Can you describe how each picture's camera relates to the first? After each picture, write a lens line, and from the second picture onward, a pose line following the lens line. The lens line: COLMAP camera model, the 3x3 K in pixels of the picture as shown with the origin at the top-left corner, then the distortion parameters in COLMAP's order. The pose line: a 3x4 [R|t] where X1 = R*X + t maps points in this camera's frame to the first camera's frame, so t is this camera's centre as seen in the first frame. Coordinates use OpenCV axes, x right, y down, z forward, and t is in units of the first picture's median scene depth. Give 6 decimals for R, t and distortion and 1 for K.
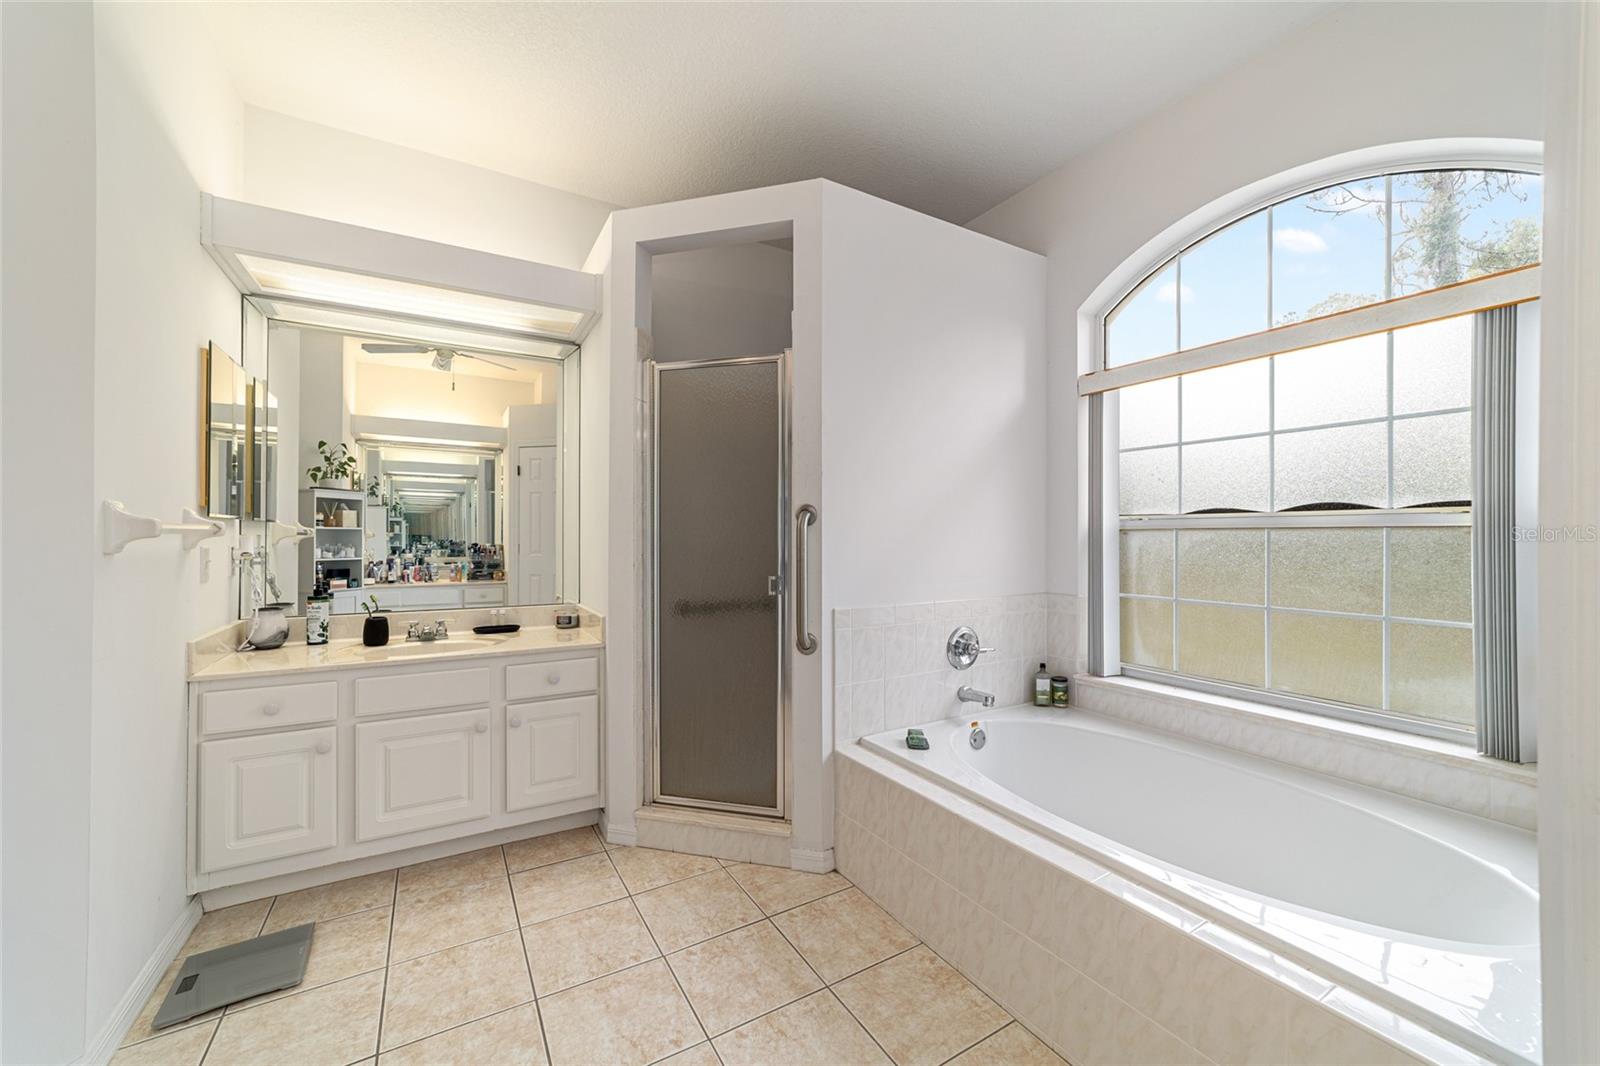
lens RADIAL K [[617.3, 0, 799.1], [0, 617.3, 535.6], [0, 0, 1]] dist [-0.020511, 0.007887]
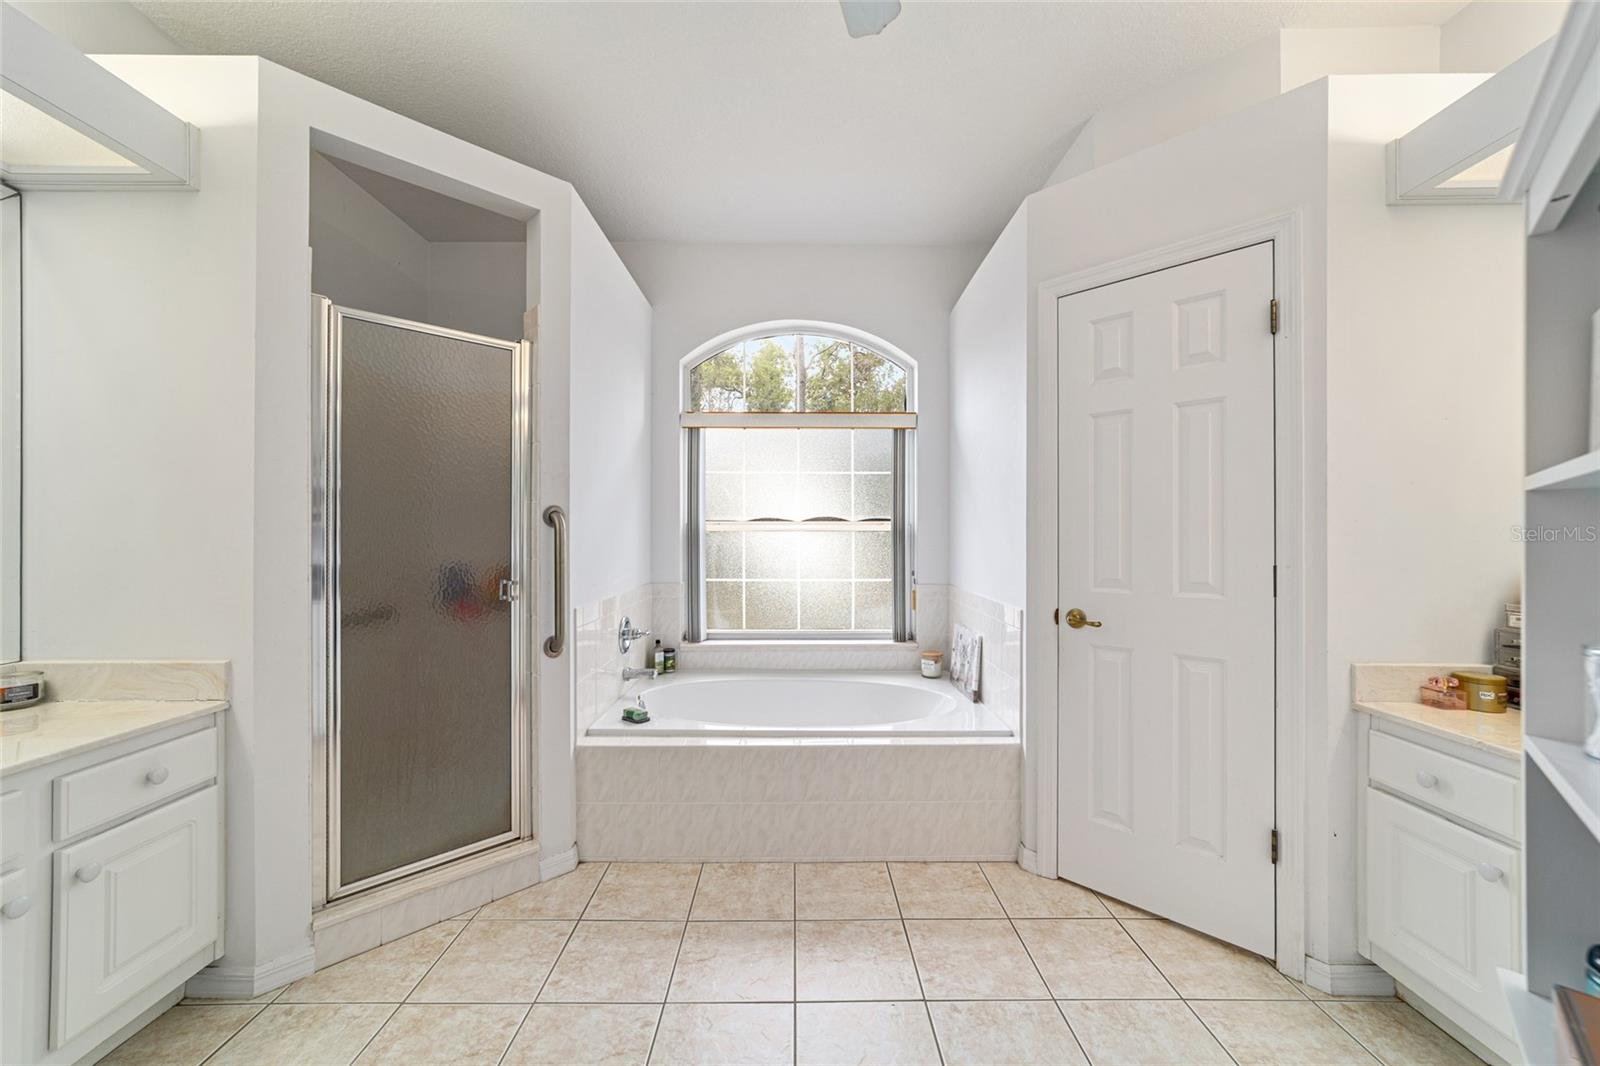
lens RADIAL K [[617.3, 0, 799.1], [0, 617.3, 535.6], [0, 0, 1]] dist [-0.020511, 0.007887]
pose [[0.499893, -0.001734, 0.866085, -0.640314], [-0.000803, 0.999997, 0.002466, -0.005580], [-0.866087, -0.001929, 0.499890, 0.166884]]
